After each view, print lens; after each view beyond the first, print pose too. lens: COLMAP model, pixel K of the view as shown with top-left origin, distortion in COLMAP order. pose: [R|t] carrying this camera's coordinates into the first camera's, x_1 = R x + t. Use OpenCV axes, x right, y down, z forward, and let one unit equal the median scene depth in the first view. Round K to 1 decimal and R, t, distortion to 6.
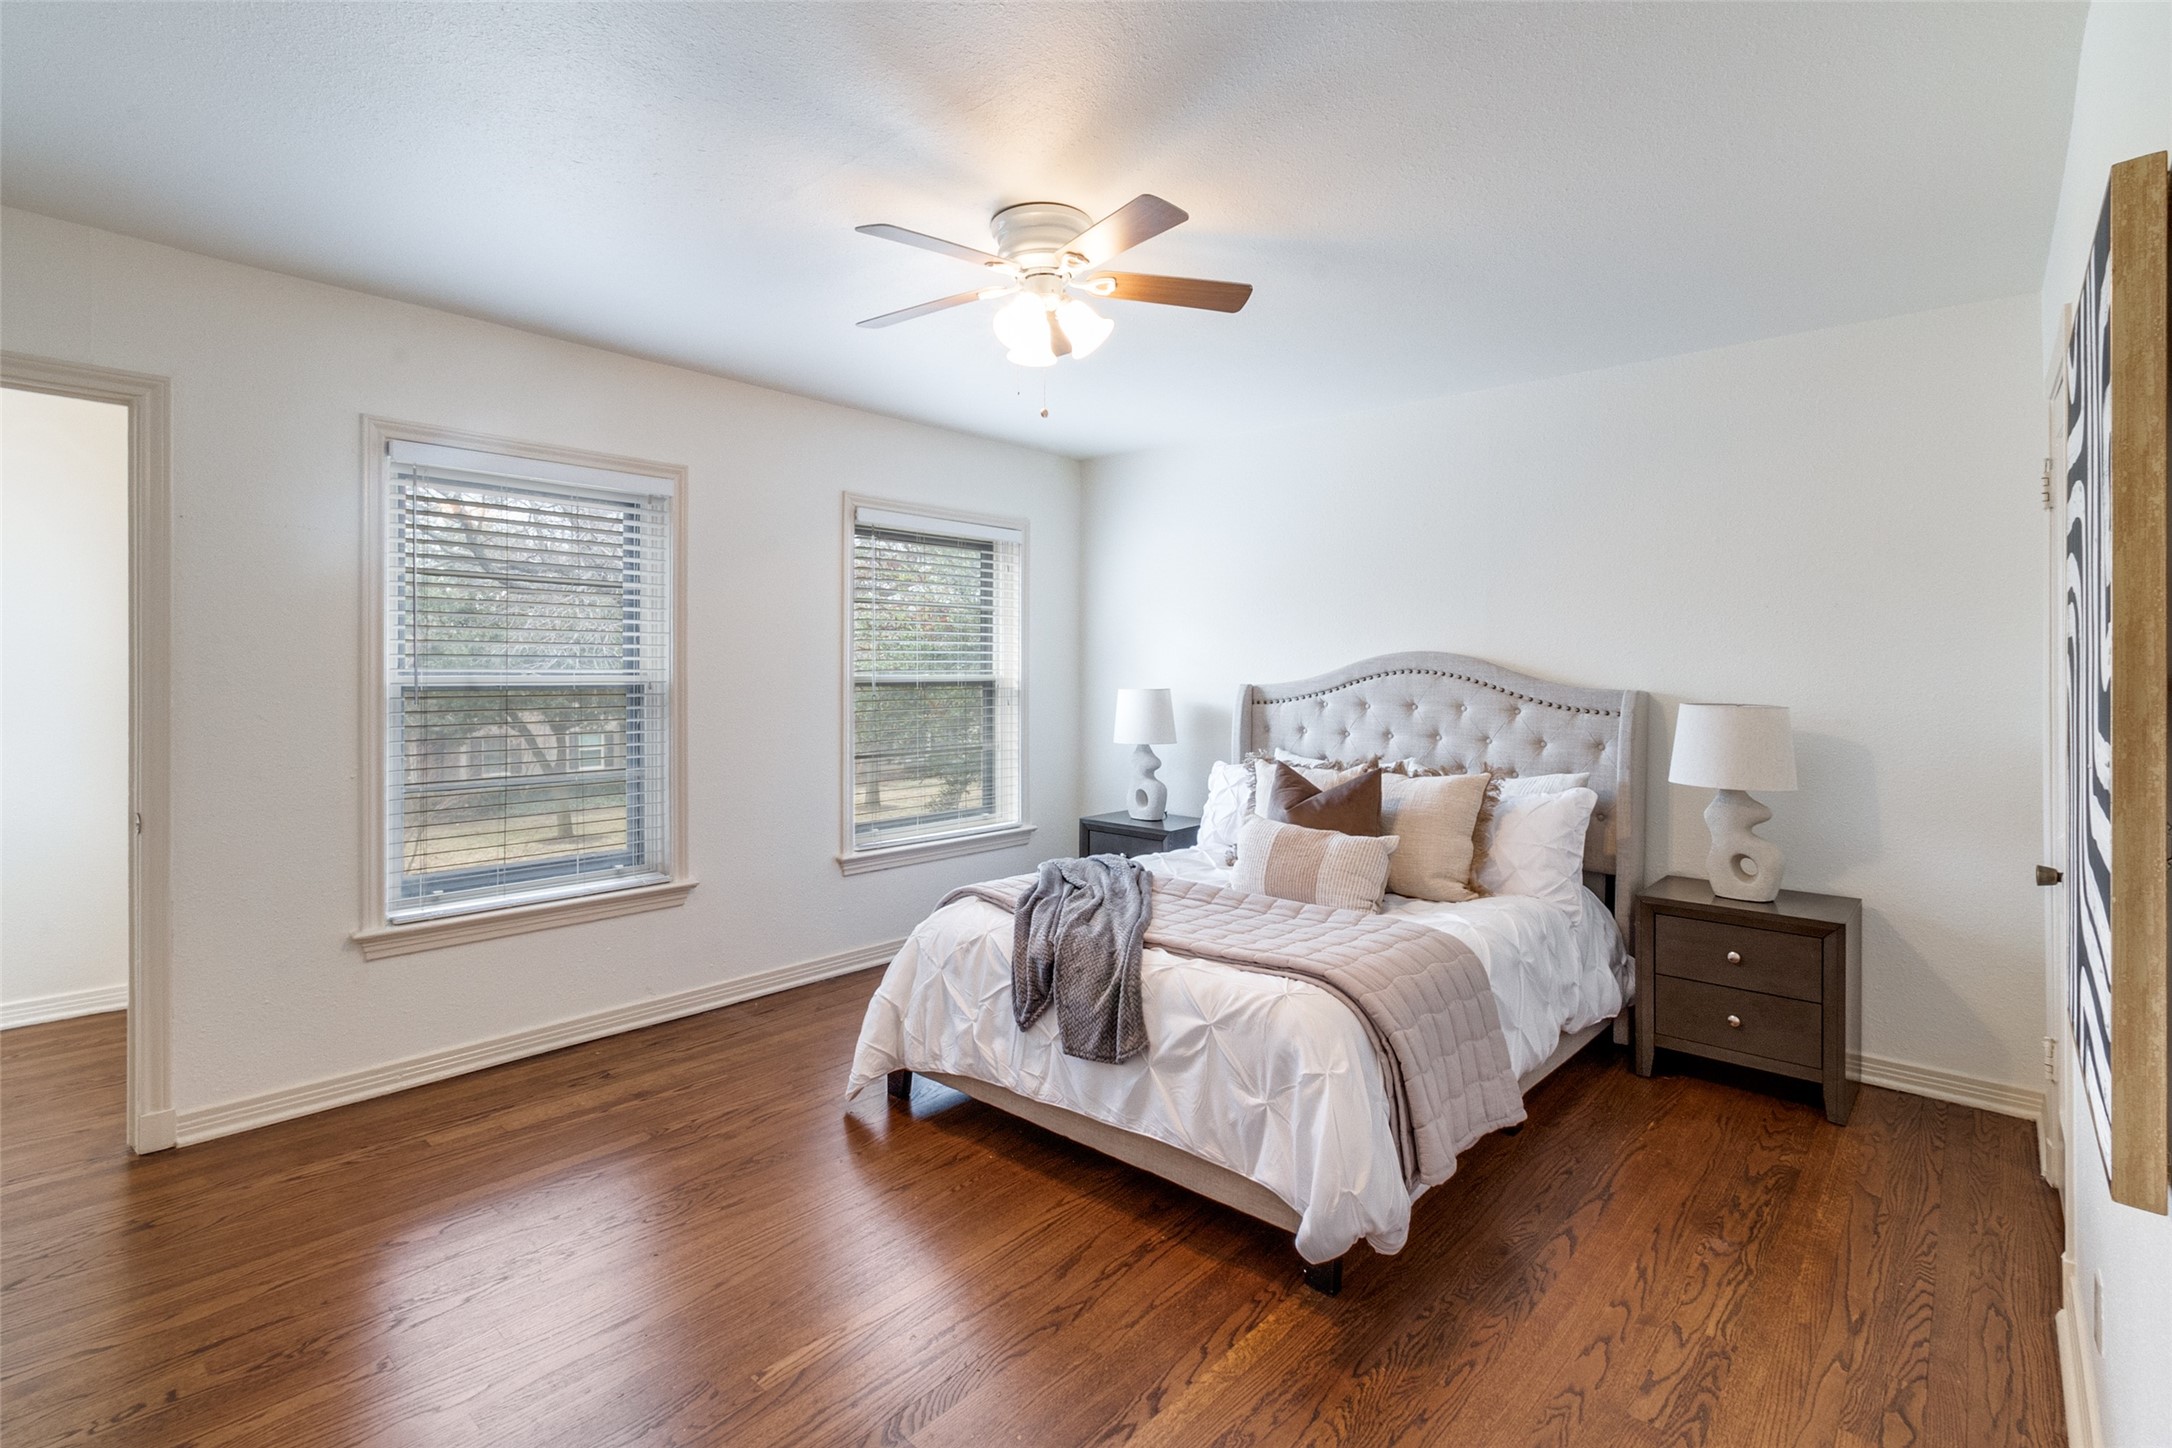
lens RADIAL K [[1007.2, 0, 1089.3], [0, 1007.2, 682.3], [0, 0, 1]] dist [-0.000330, -0.000070]
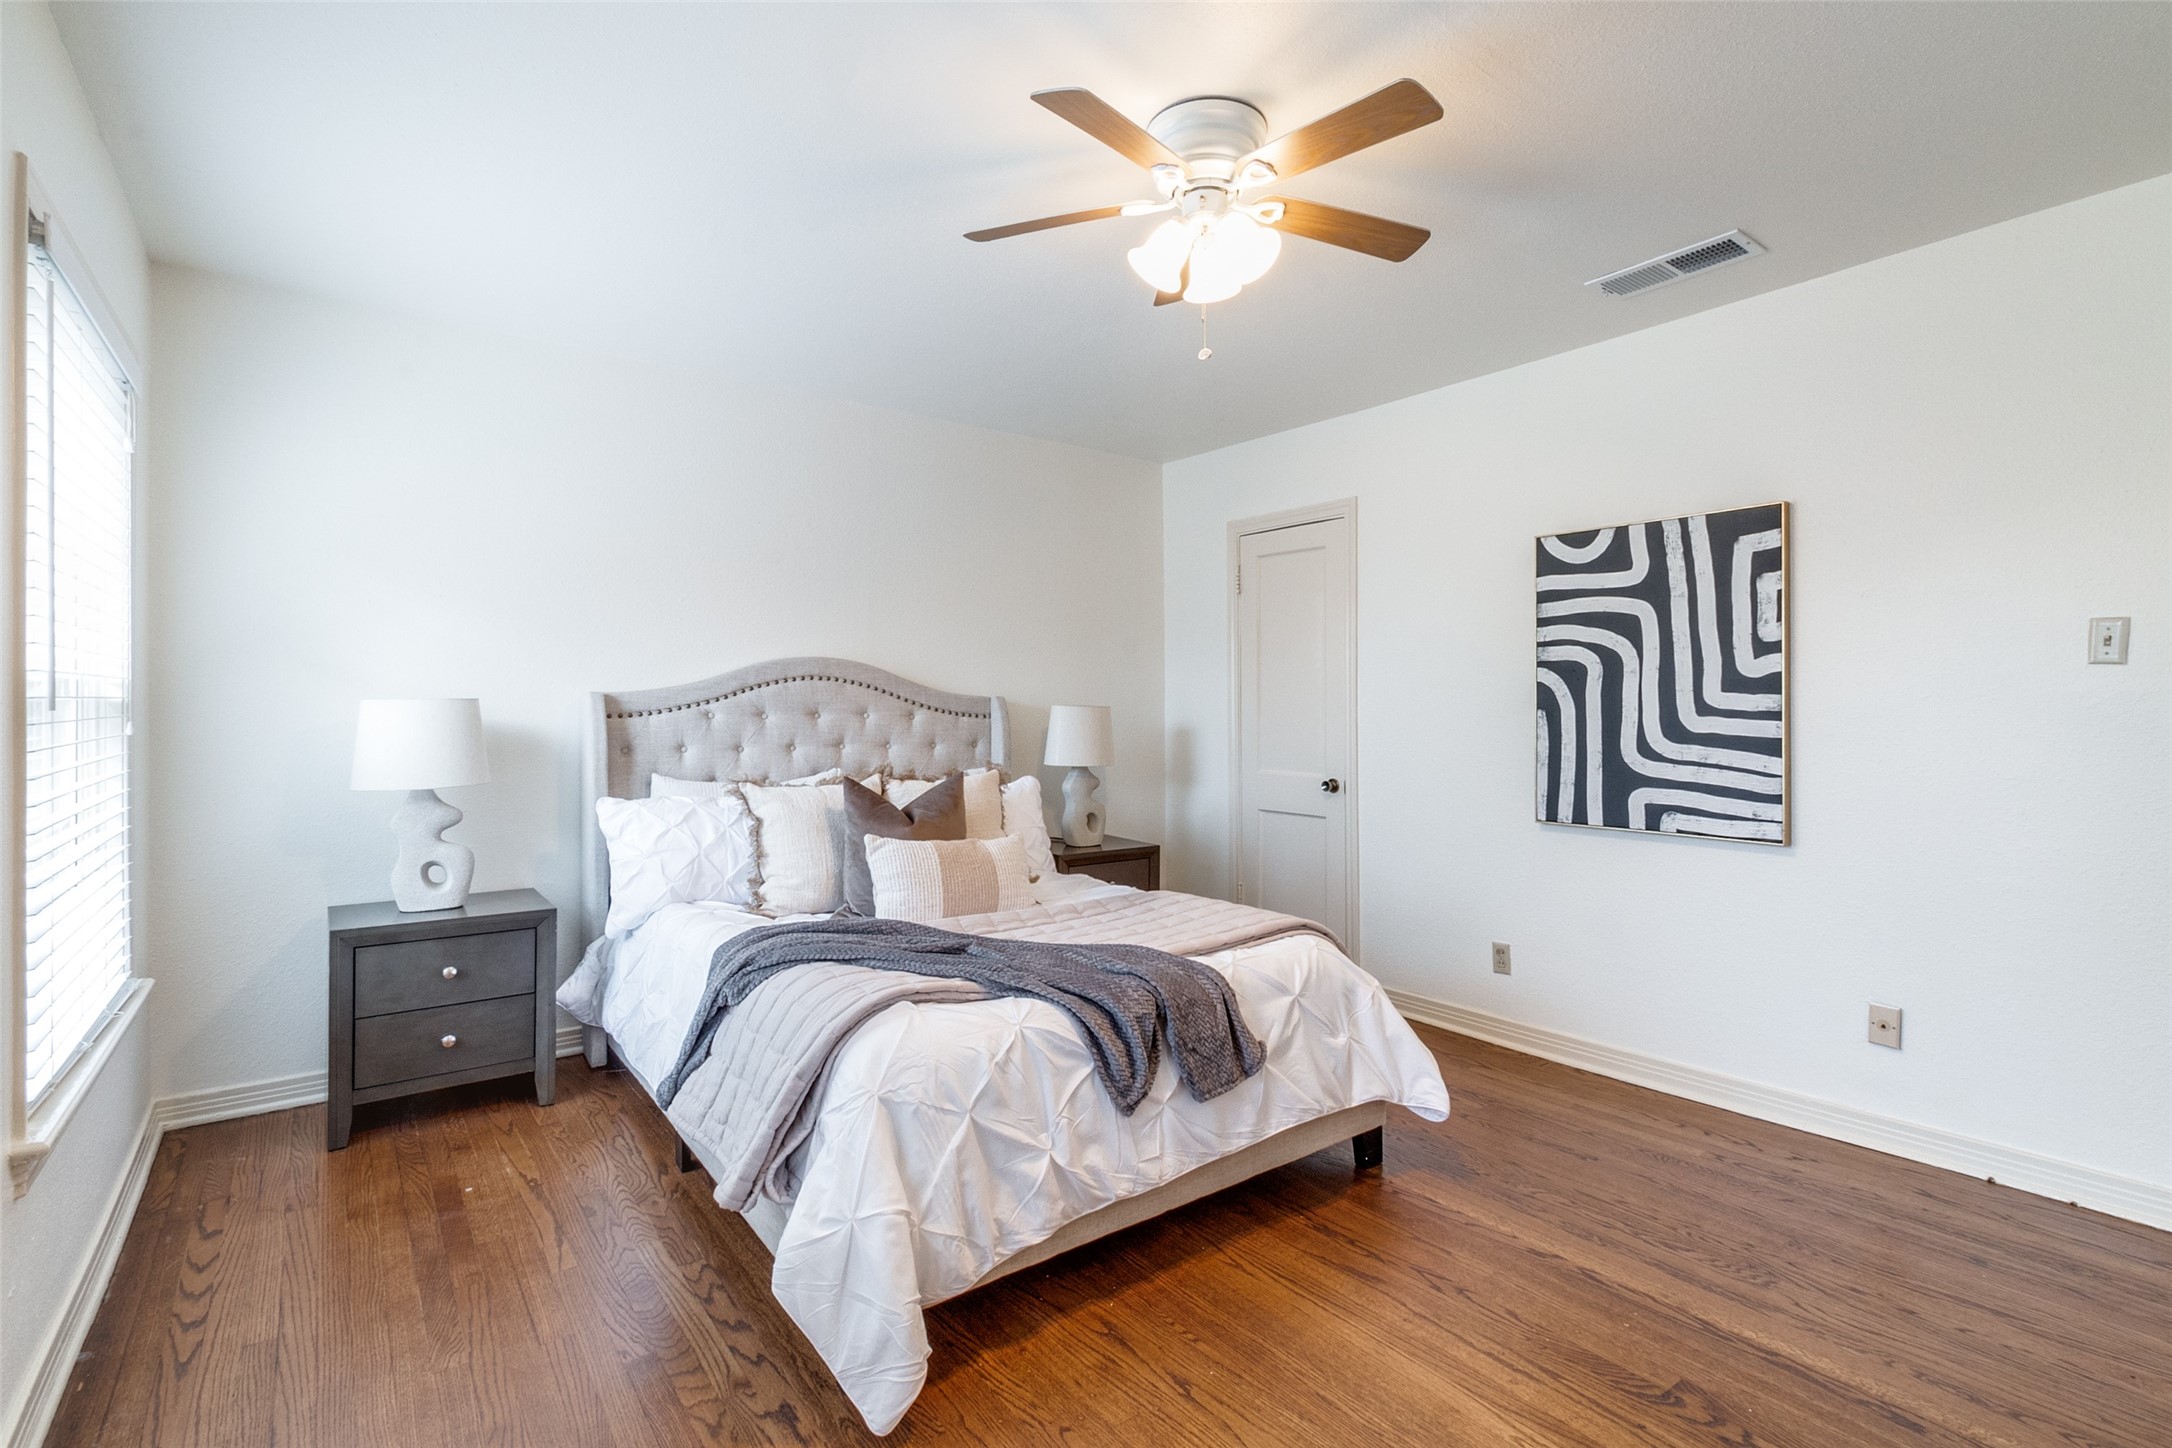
lens RADIAL K [[1007.2, 0, 1089.3], [0, 1007.2, 682.3], [0, 0, 1]] dist [-0.000330, -0.000070]
pose [[0.203938, 0.004662, 0.978973, -0.554908], [0.000830, 0.999987, -0.004935, -0.001723], [-0.978984, 0.001819, 0.203931, 0.544122]]
